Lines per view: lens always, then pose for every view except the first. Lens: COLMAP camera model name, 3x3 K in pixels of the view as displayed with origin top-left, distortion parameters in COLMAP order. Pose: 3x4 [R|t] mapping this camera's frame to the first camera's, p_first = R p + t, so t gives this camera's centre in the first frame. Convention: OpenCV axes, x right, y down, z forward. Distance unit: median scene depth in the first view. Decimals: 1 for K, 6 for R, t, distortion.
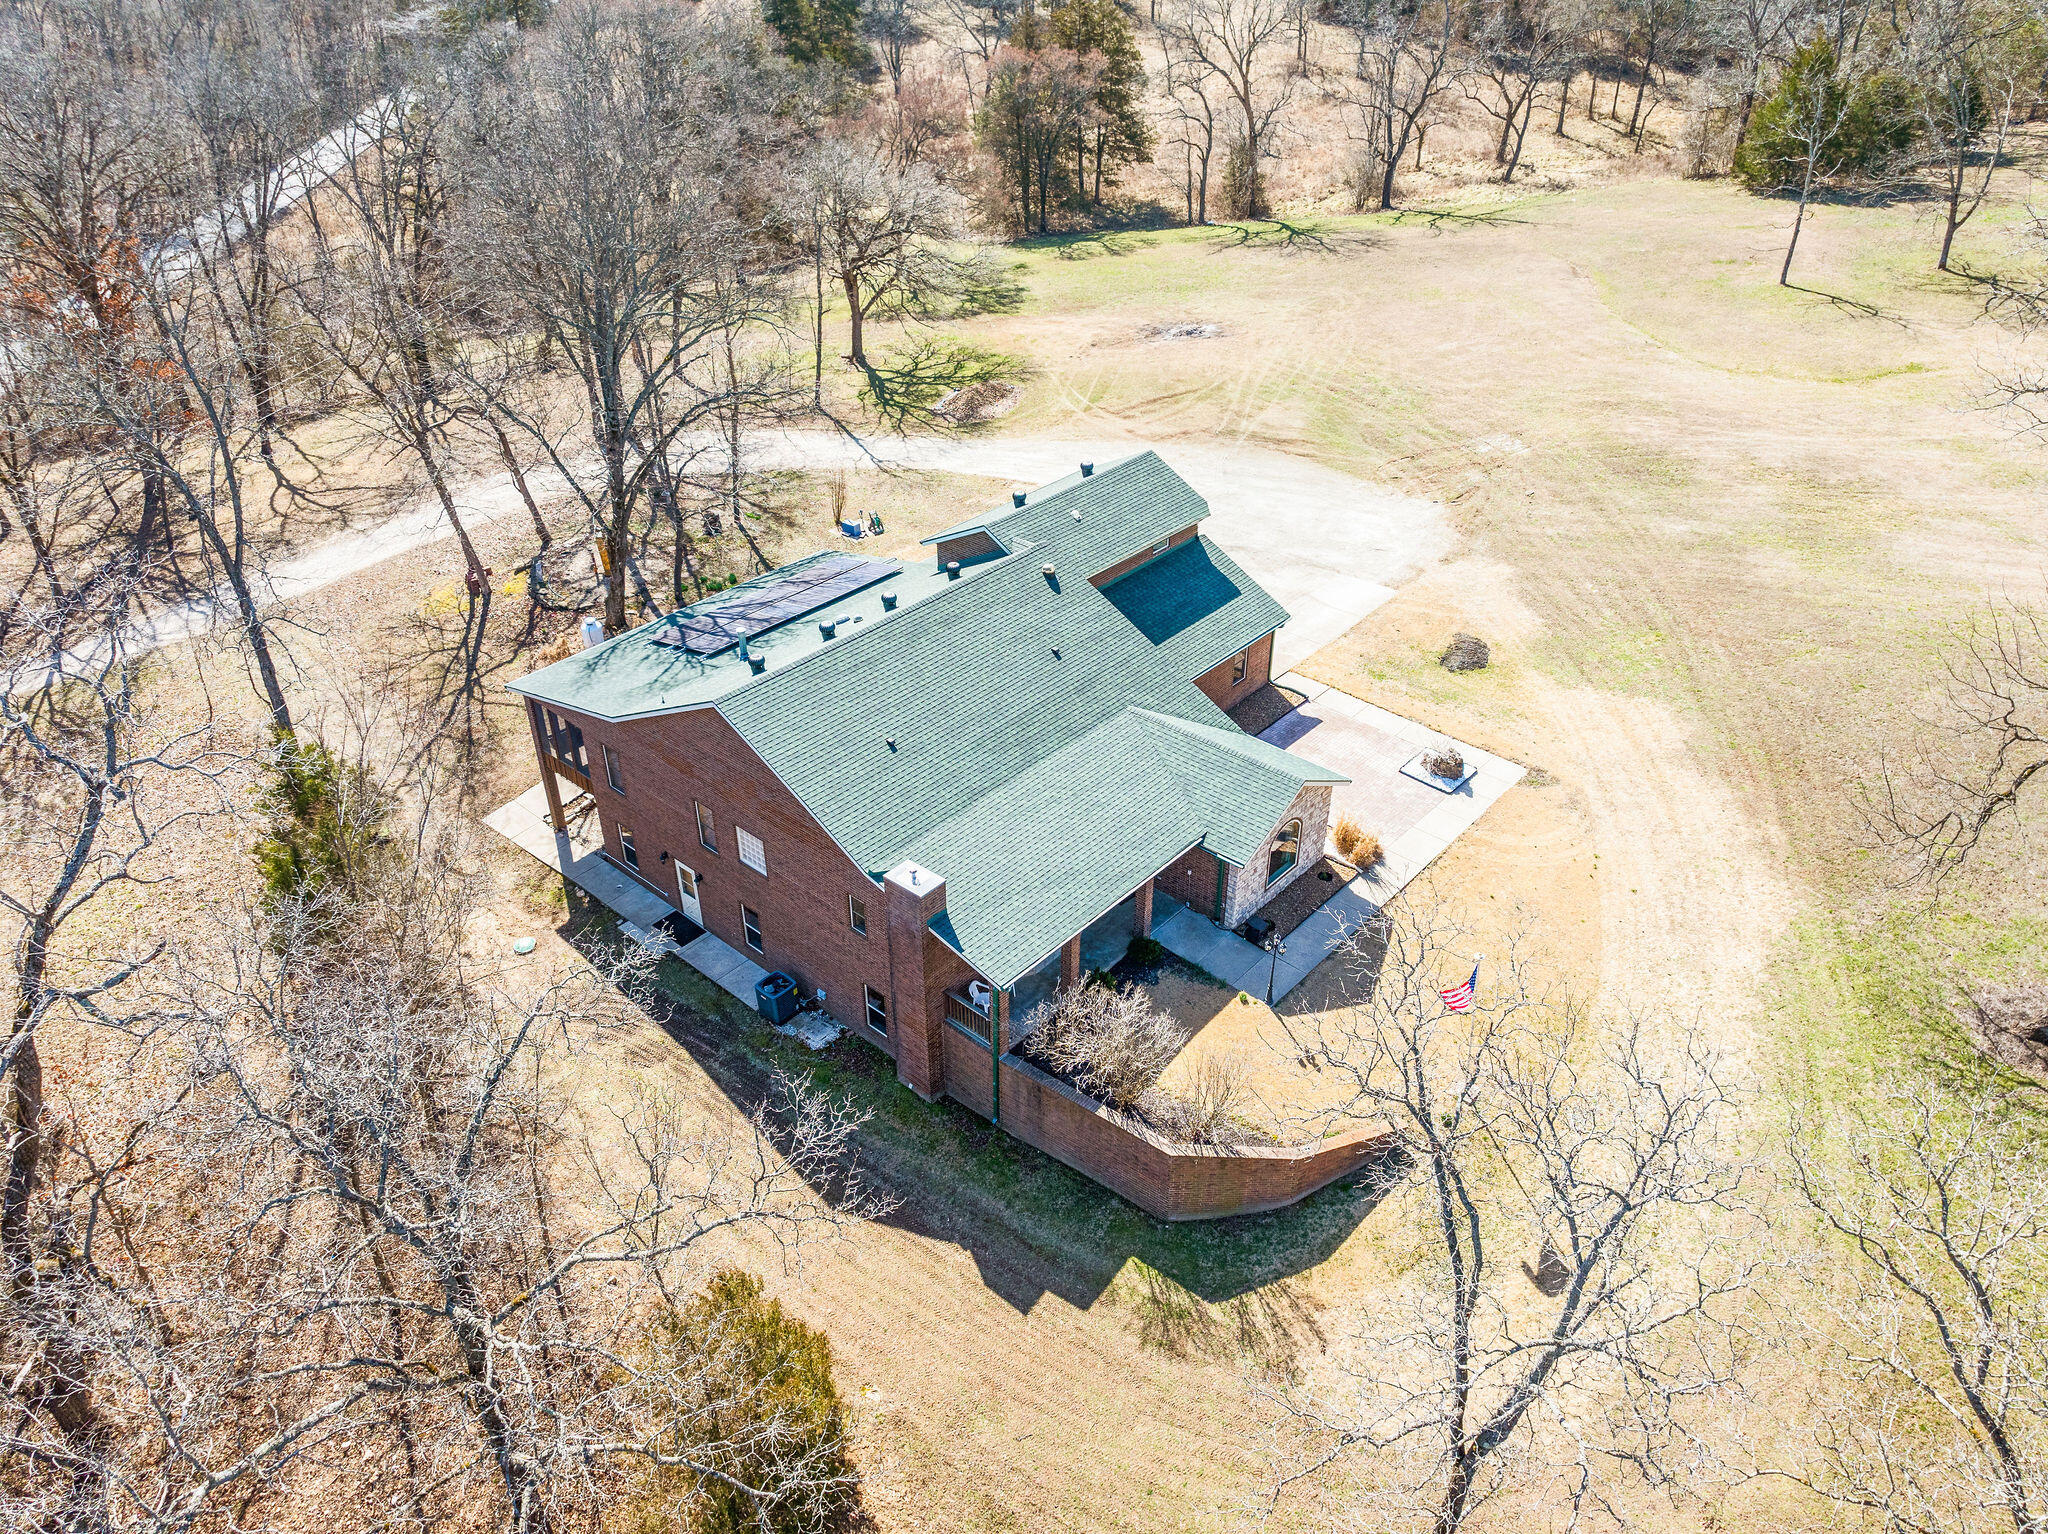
lens RADIAL K [[1437.2, 0, 1024.0], [0, 1437.2, 767.0], [0, 0, 1]] dist [-0.036431, 0.001350]
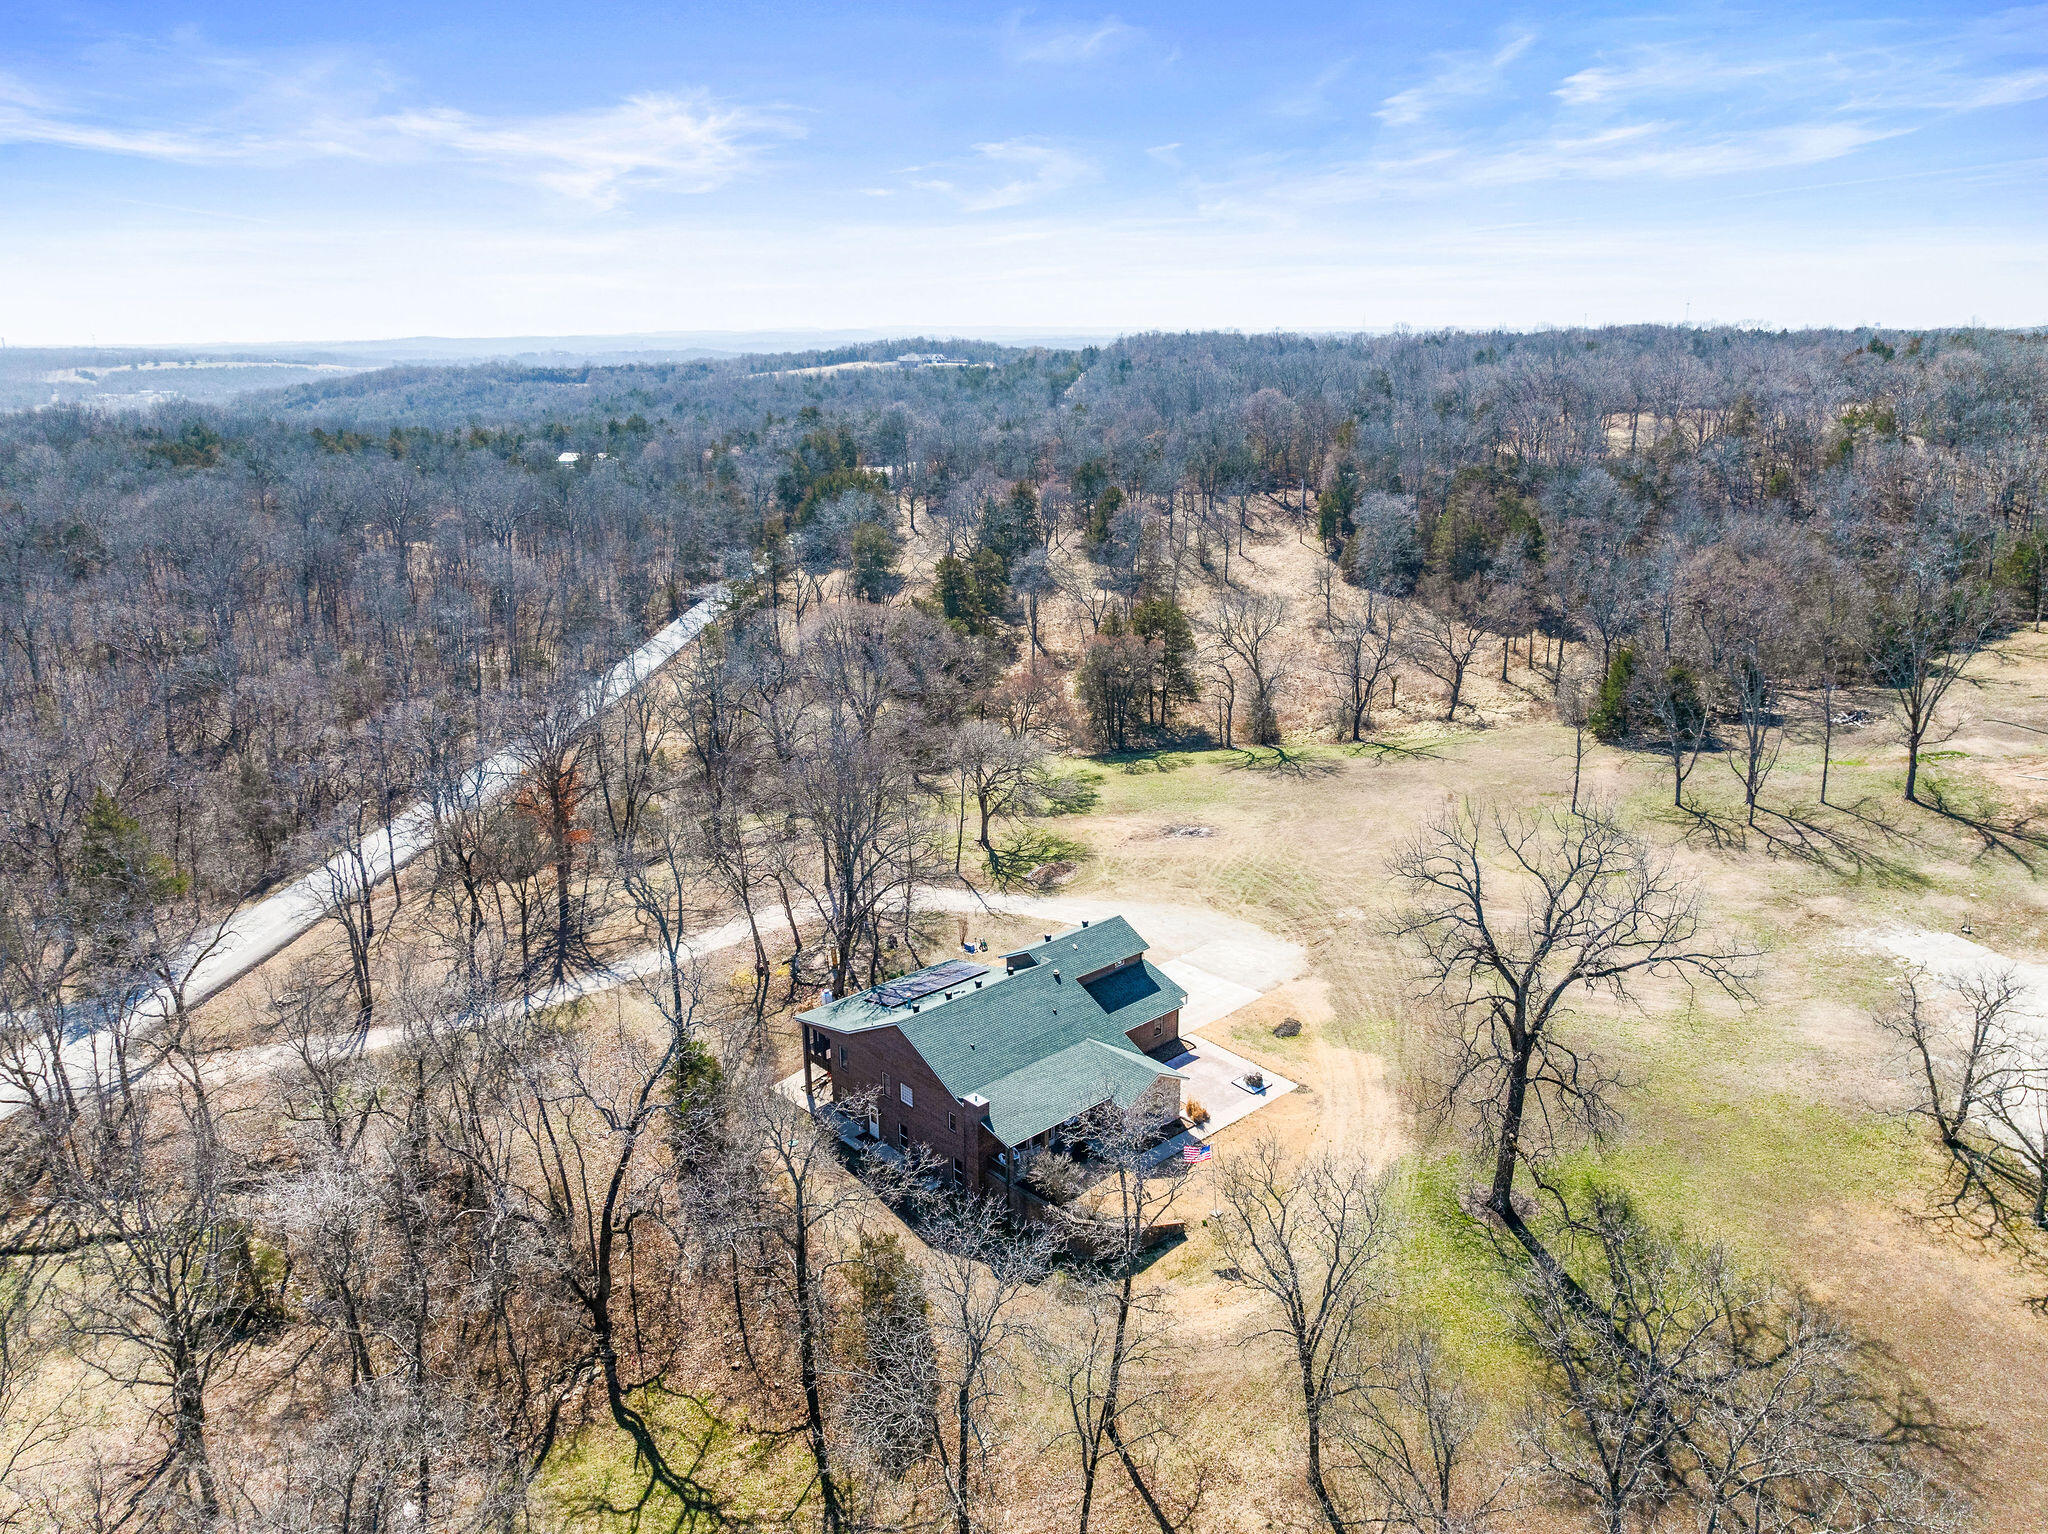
lens RADIAL K [[1437.2, 0, 1024.0], [0, 1437.2, 767.0], [0, 0, 1]] dist [-0.036431, 0.001350]
pose [[0.994265, 0.028117, -0.103183, 0.128238], [-0.056148, 0.958392, -0.279878, 0.117224], [0.091020, 0.284066, 0.954475, -0.779972]]
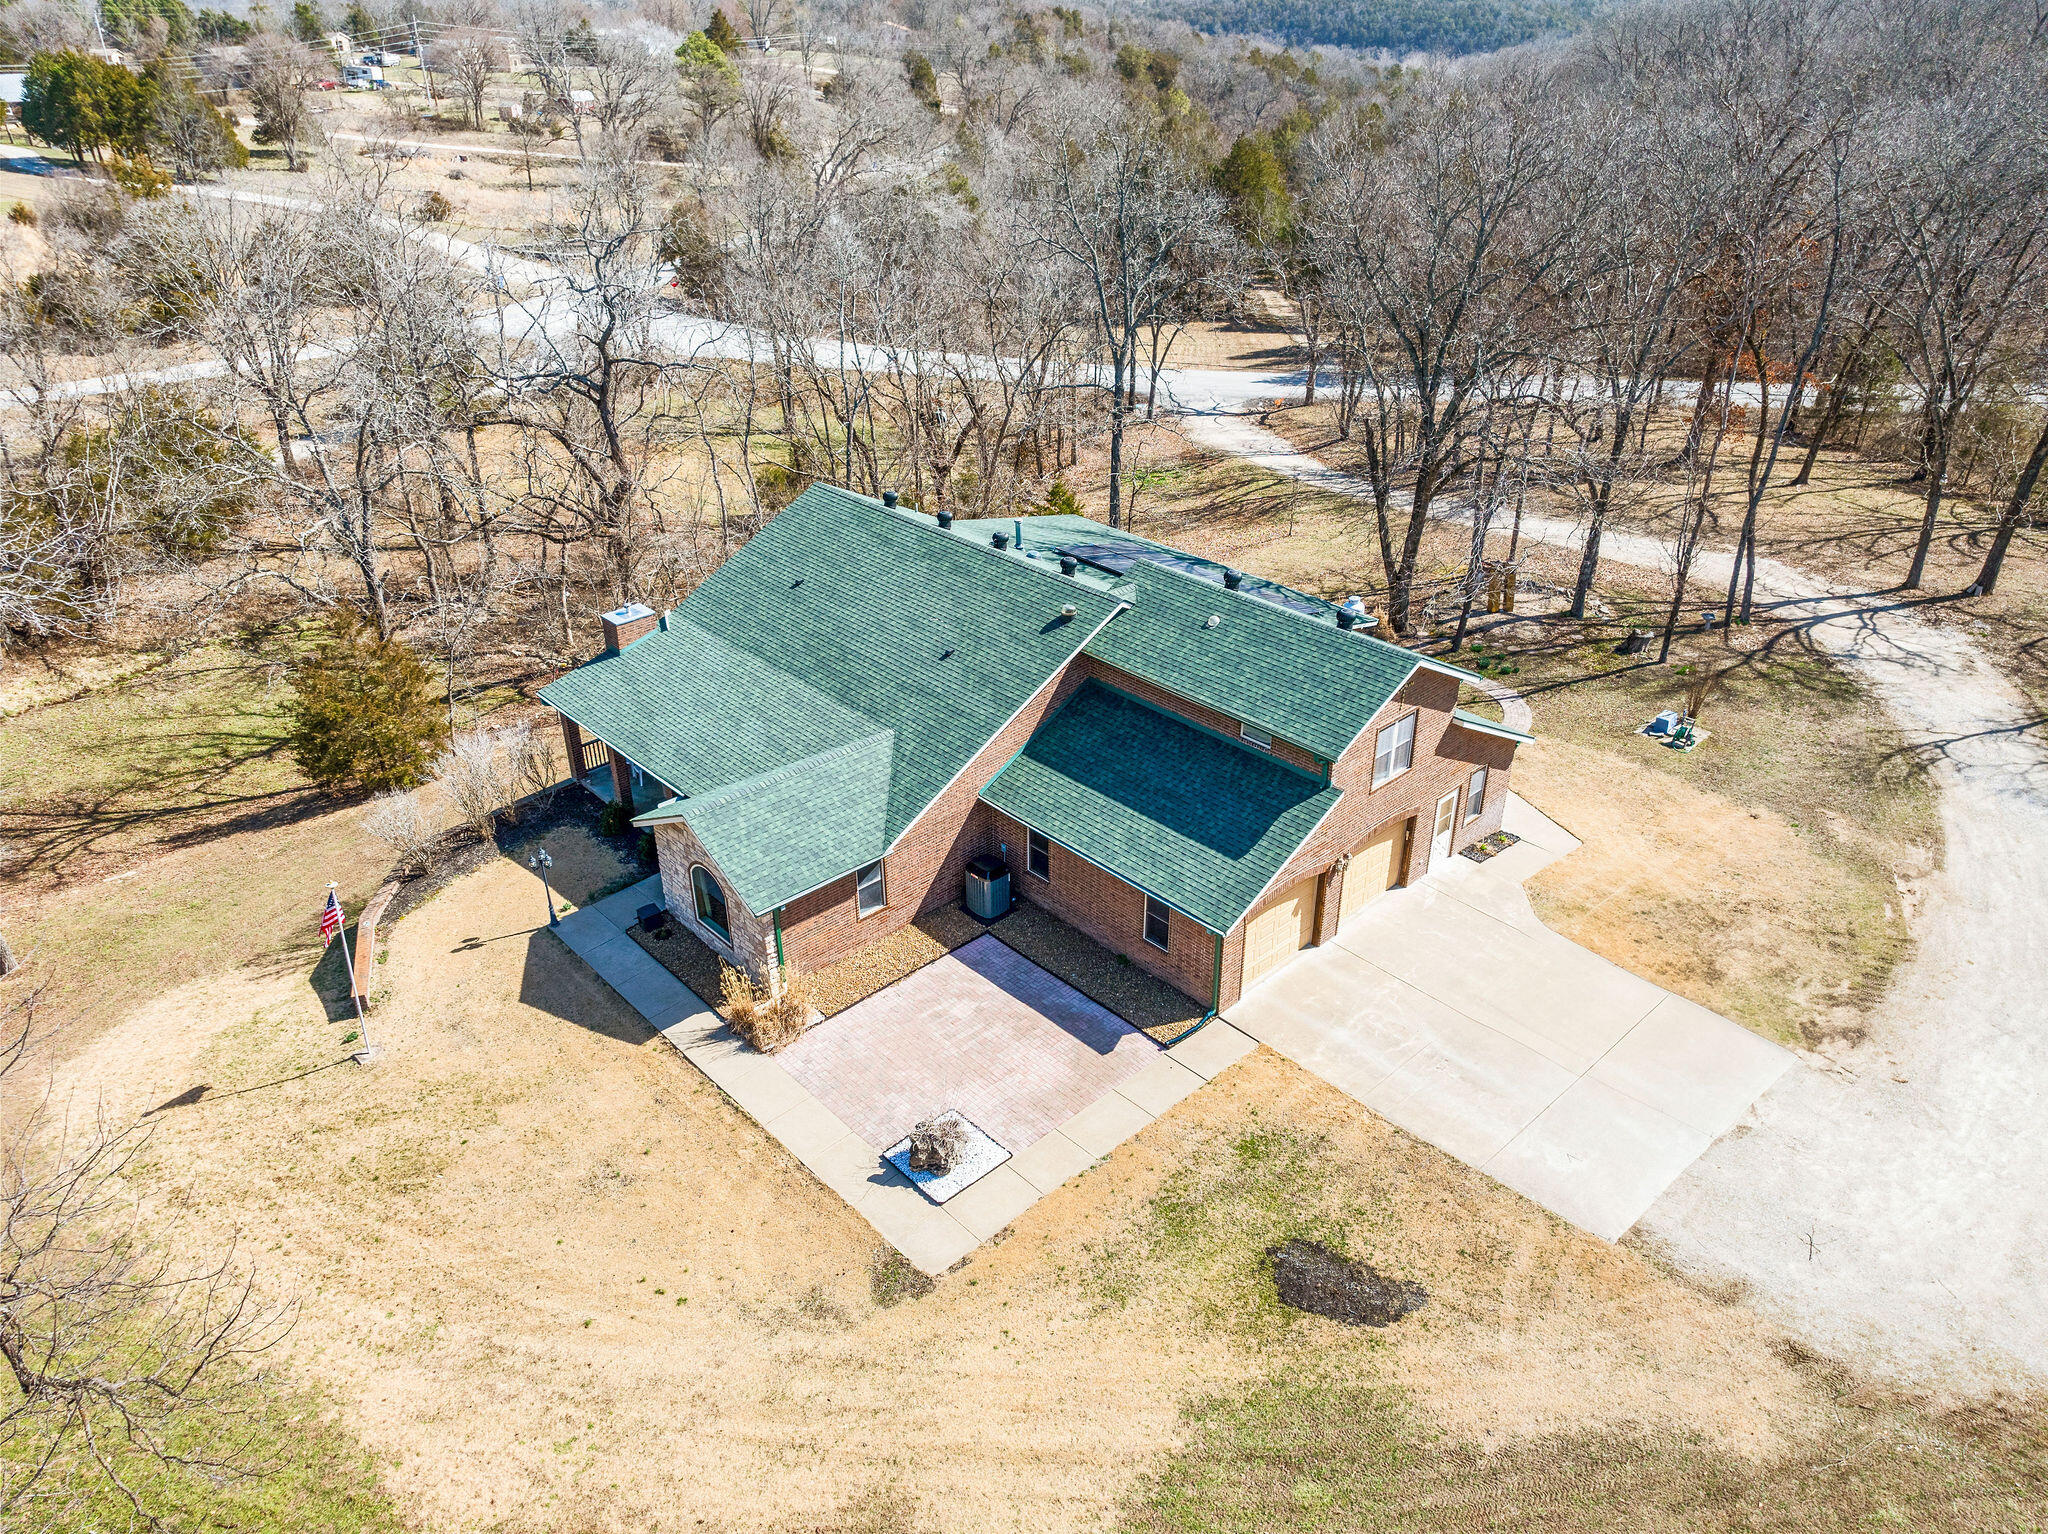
lens RADIAL K [[1437.2, 0, 1024.0], [0, 1437.2, 767.0], [0, 0, 1]] dist [-0.036431, 0.001350]
pose [[-0.088719, 0.493109, -0.865432, 0.559305], [-0.544394, 0.703600, 0.456708, -0.315044], [0.834125, 0.511655, 0.206023, 0.618204]]
